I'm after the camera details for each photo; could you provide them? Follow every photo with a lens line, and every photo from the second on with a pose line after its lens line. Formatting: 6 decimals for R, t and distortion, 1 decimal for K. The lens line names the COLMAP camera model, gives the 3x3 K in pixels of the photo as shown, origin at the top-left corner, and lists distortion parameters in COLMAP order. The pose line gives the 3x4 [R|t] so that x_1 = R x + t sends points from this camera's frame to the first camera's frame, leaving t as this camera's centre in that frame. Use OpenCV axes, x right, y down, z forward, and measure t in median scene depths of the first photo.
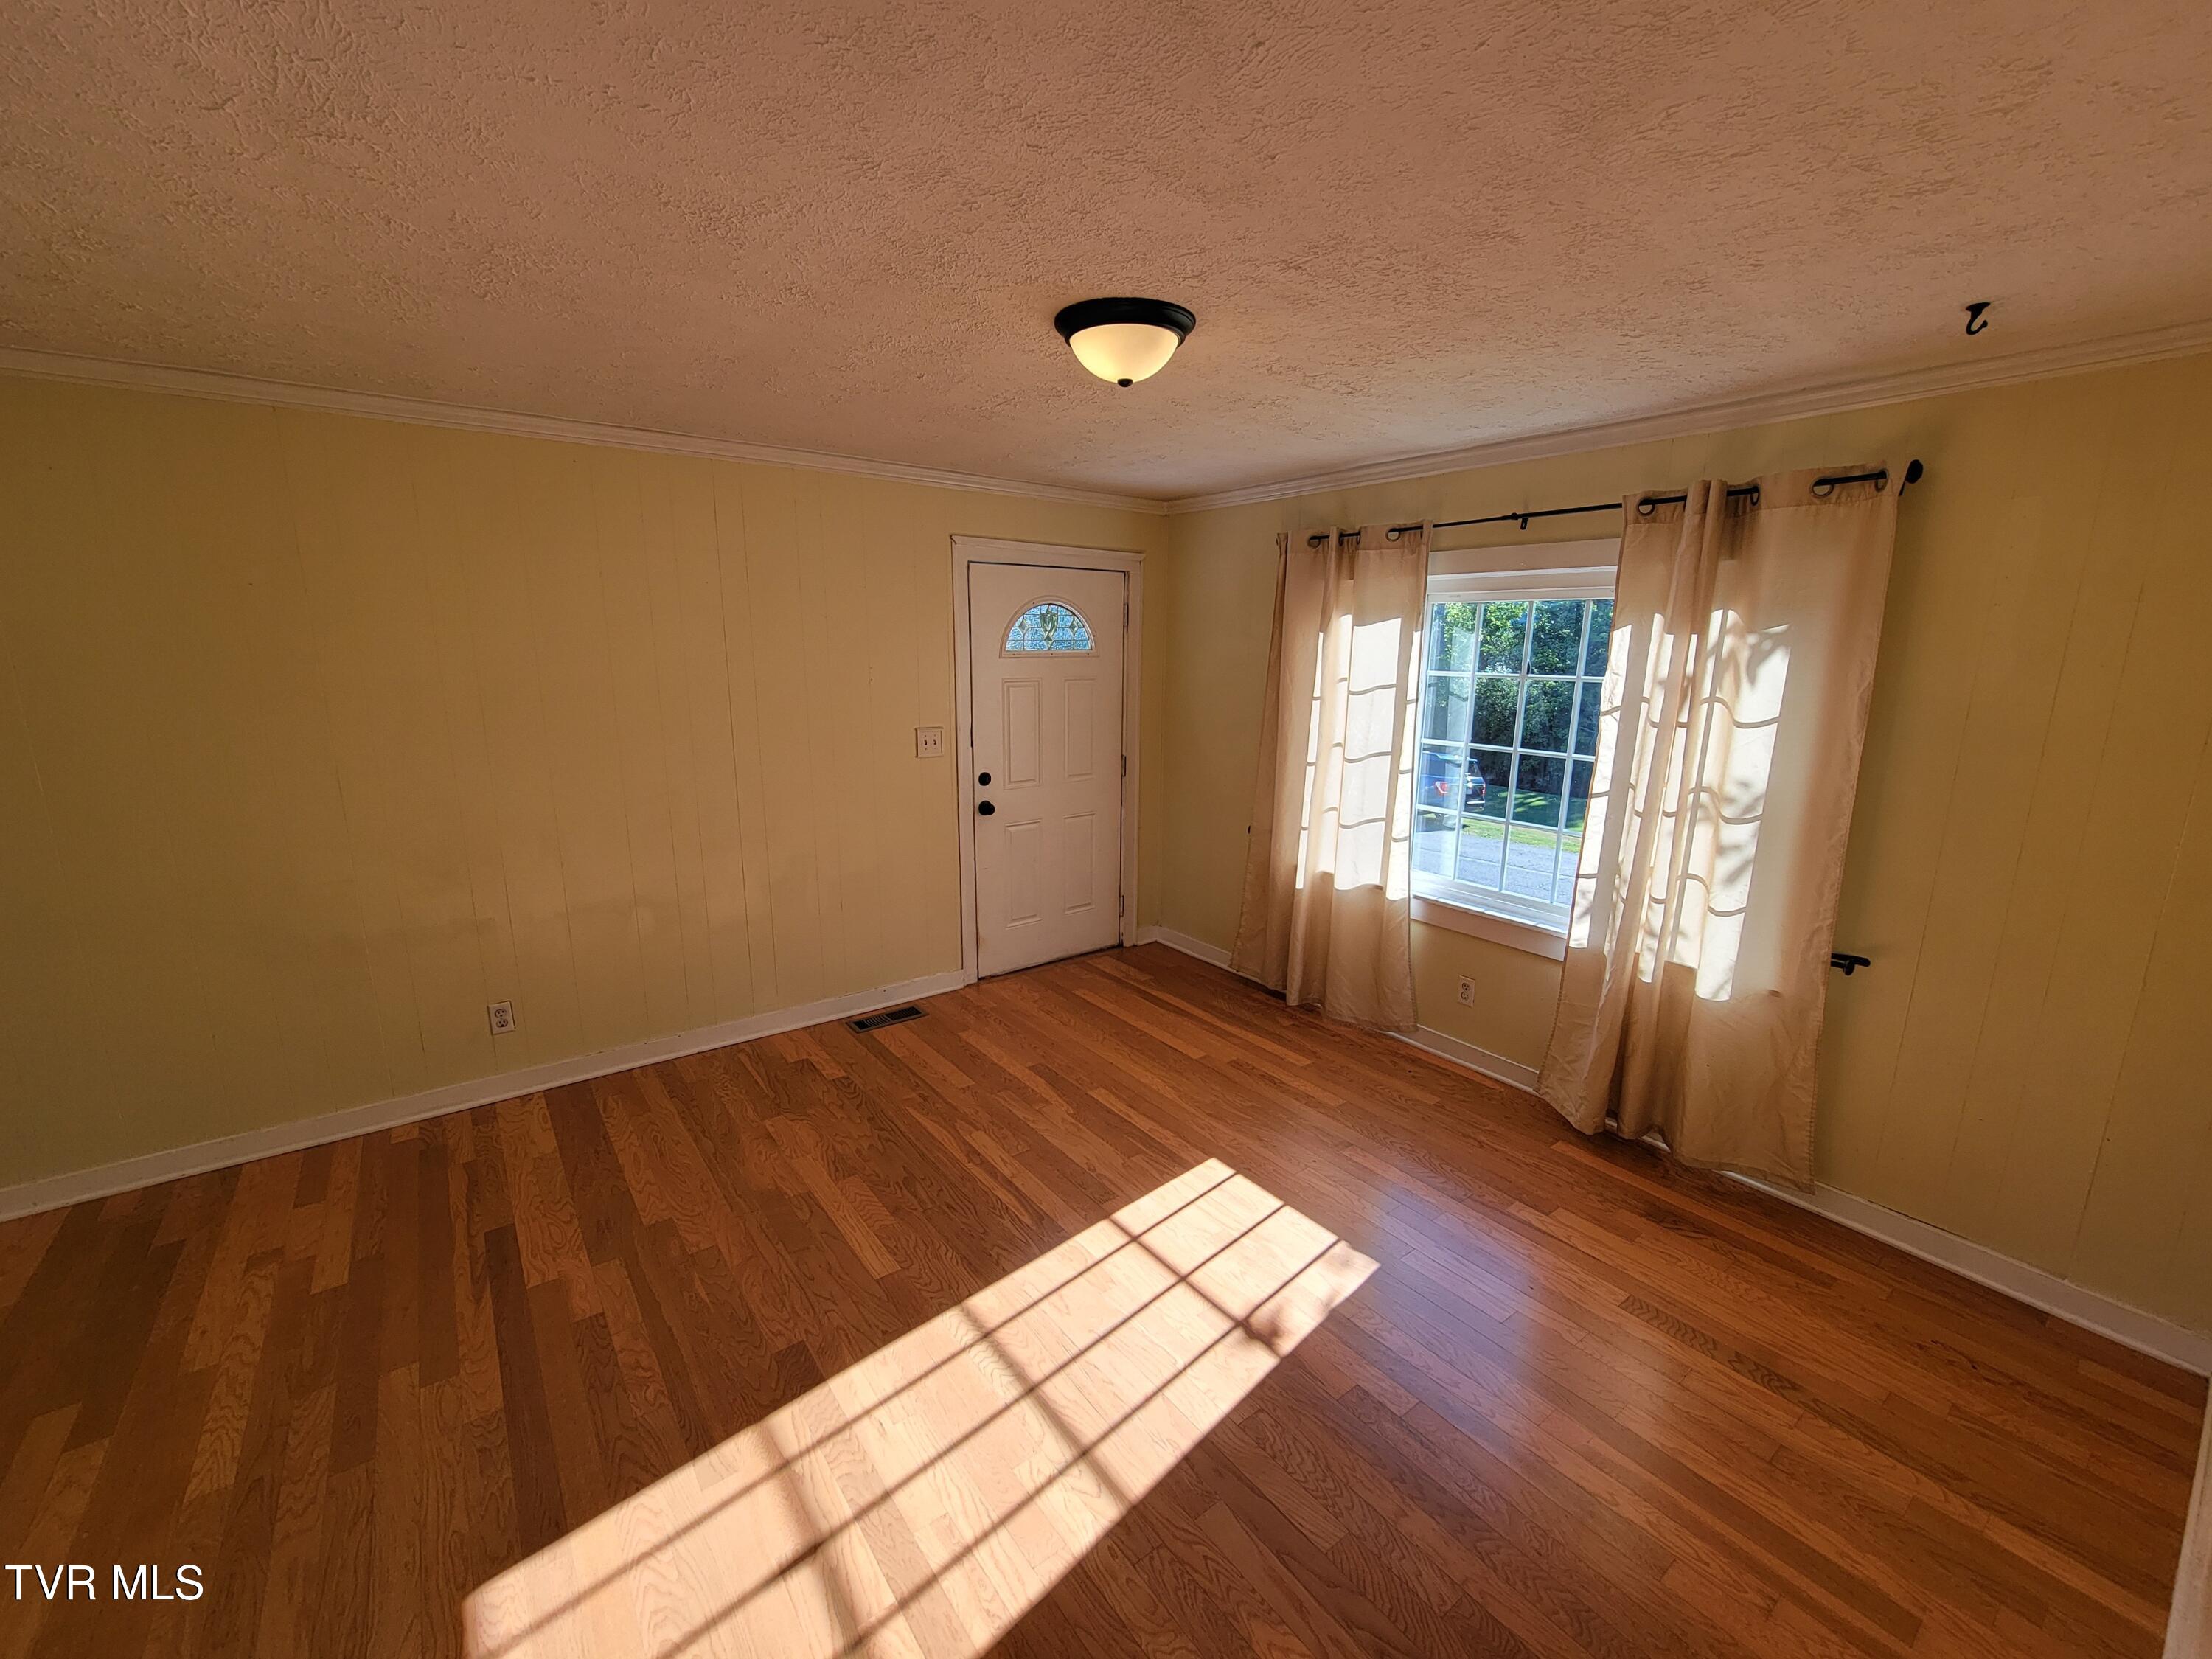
lens RADIAL K [[901.5, 0, 1111.4], [0, 901.5, 823.1], [0, 0, 1]] dist [0.000086, 0.000157]
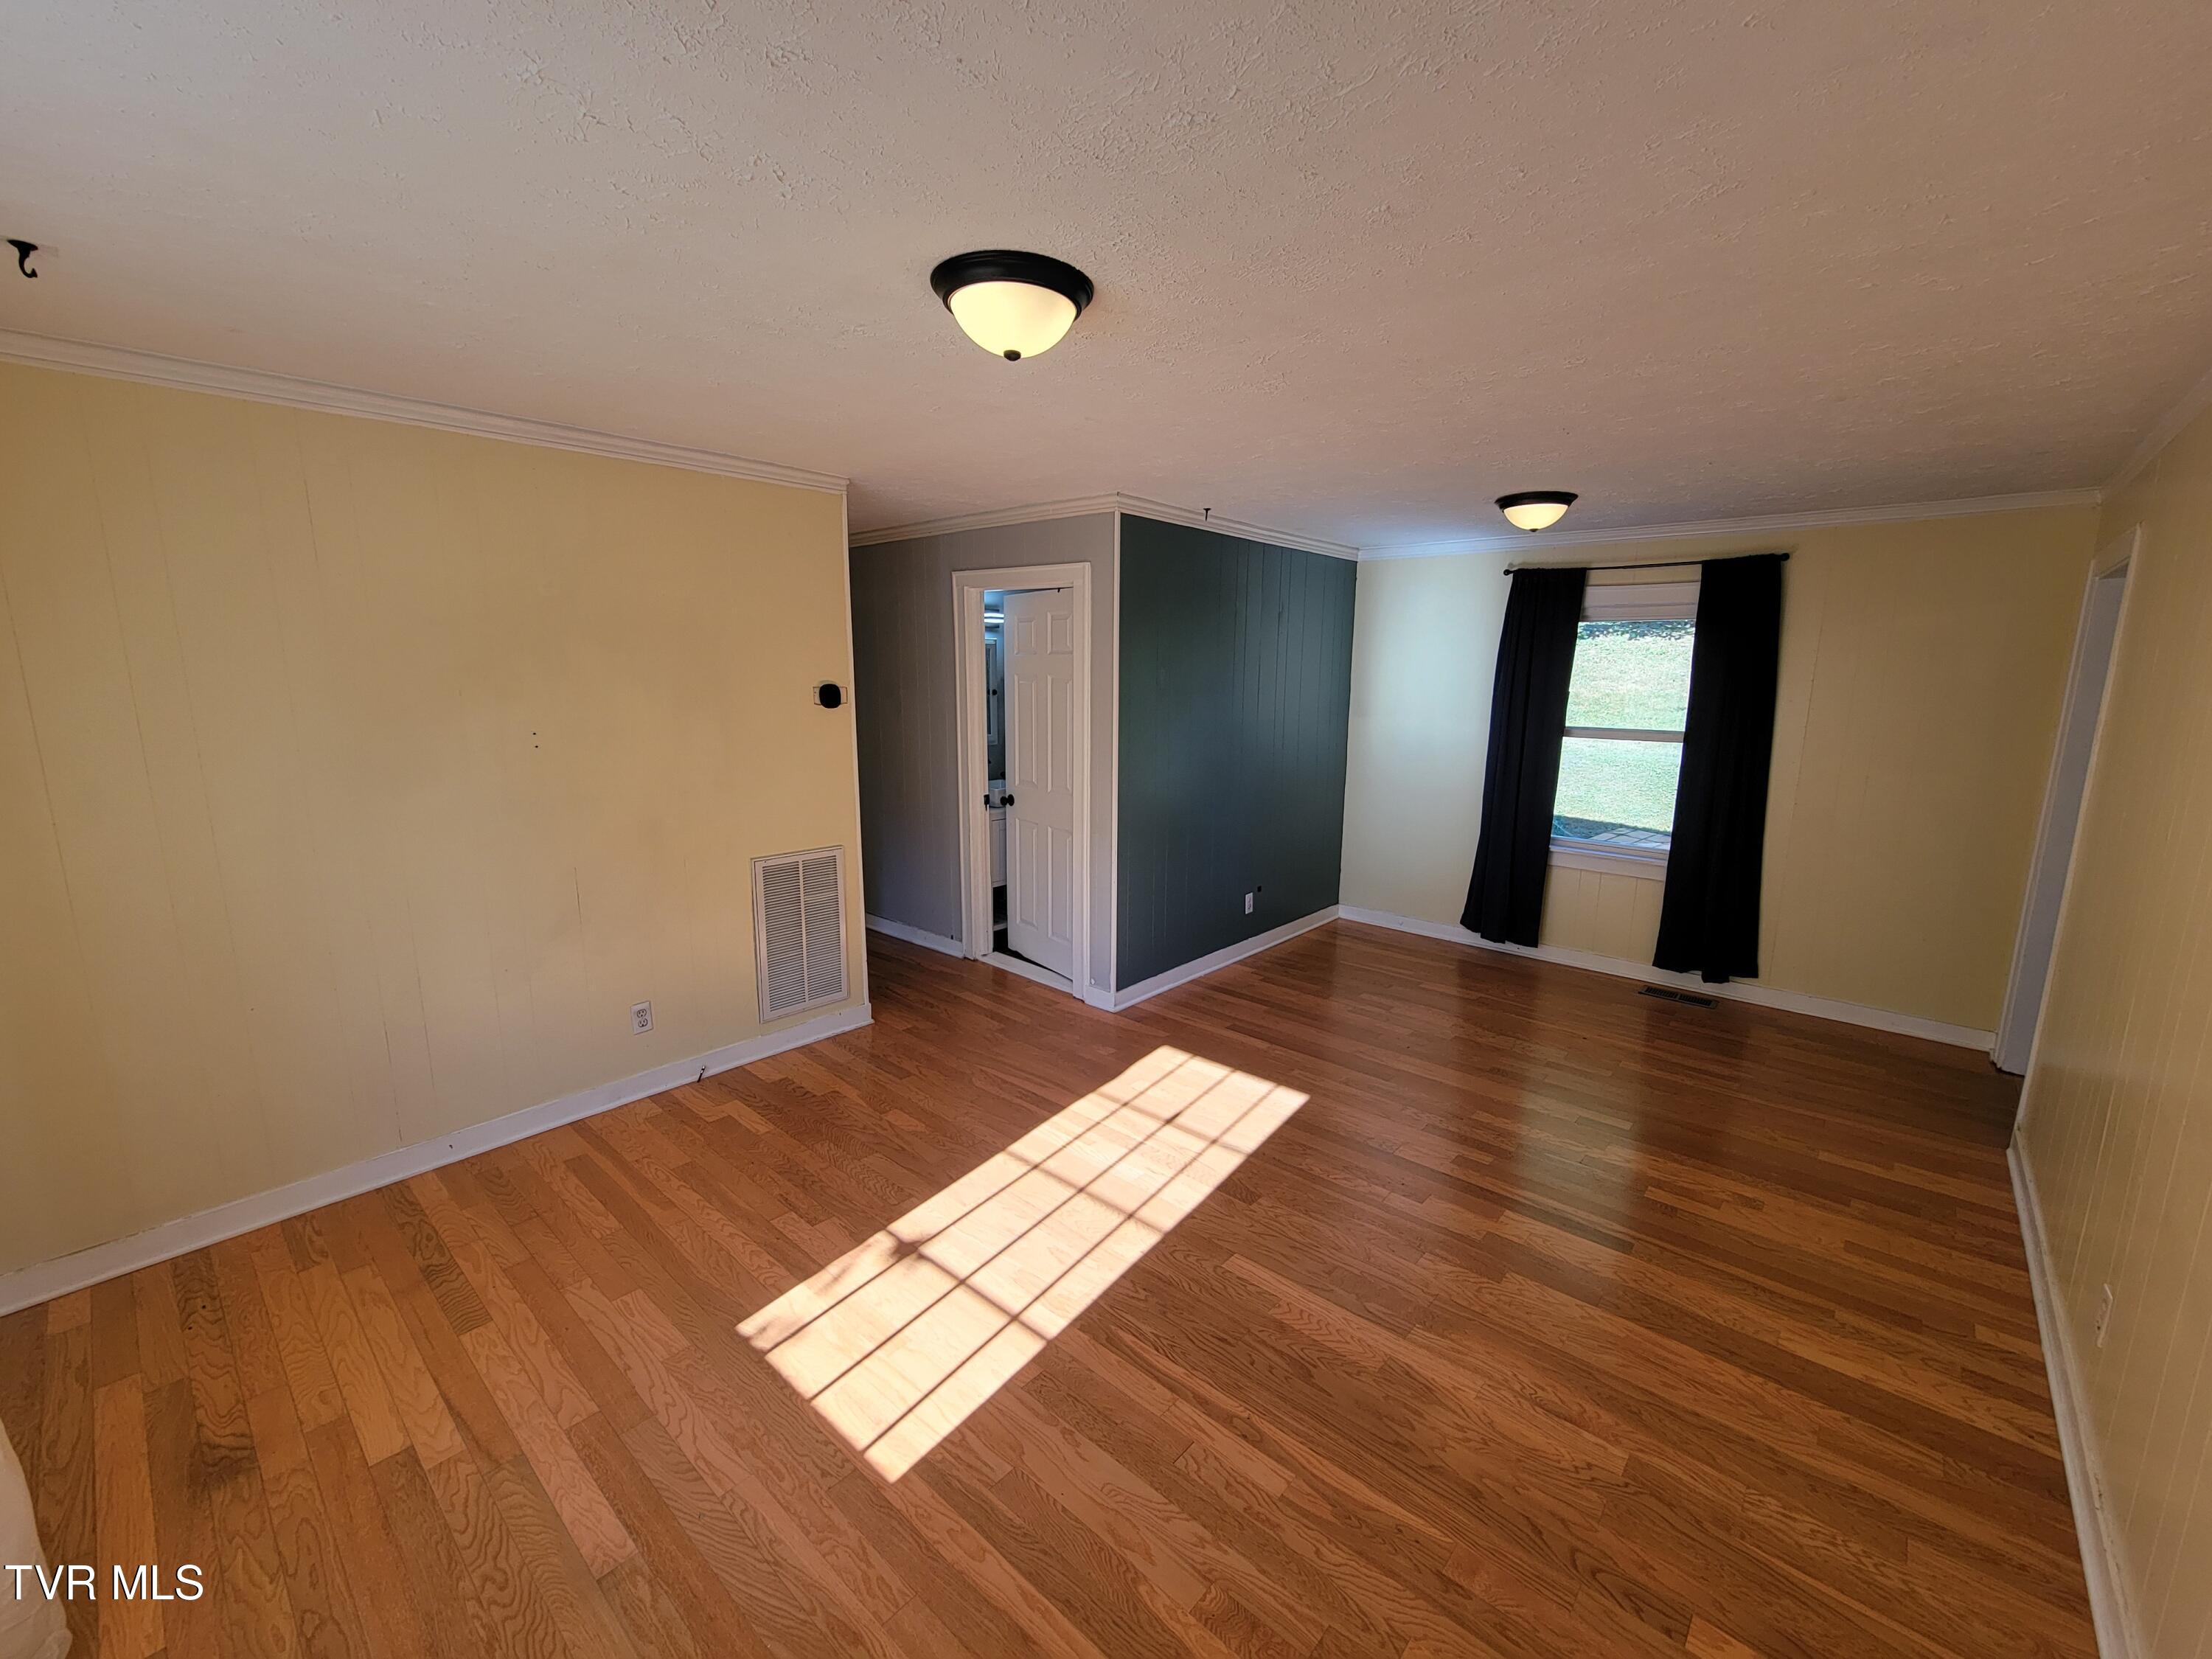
lens RADIAL K [[901.5, 0, 1111.4], [0, 901.5, 823.1], [0, 0, 1]] dist [0.000086, 0.000157]
pose [[-0.981475, 0.011623, -0.191240, 0.074275], [-0.061556, 0.926108, 0.372203, -0.308321], [0.181435, 0.377080, -0.908236, 1.523122]]
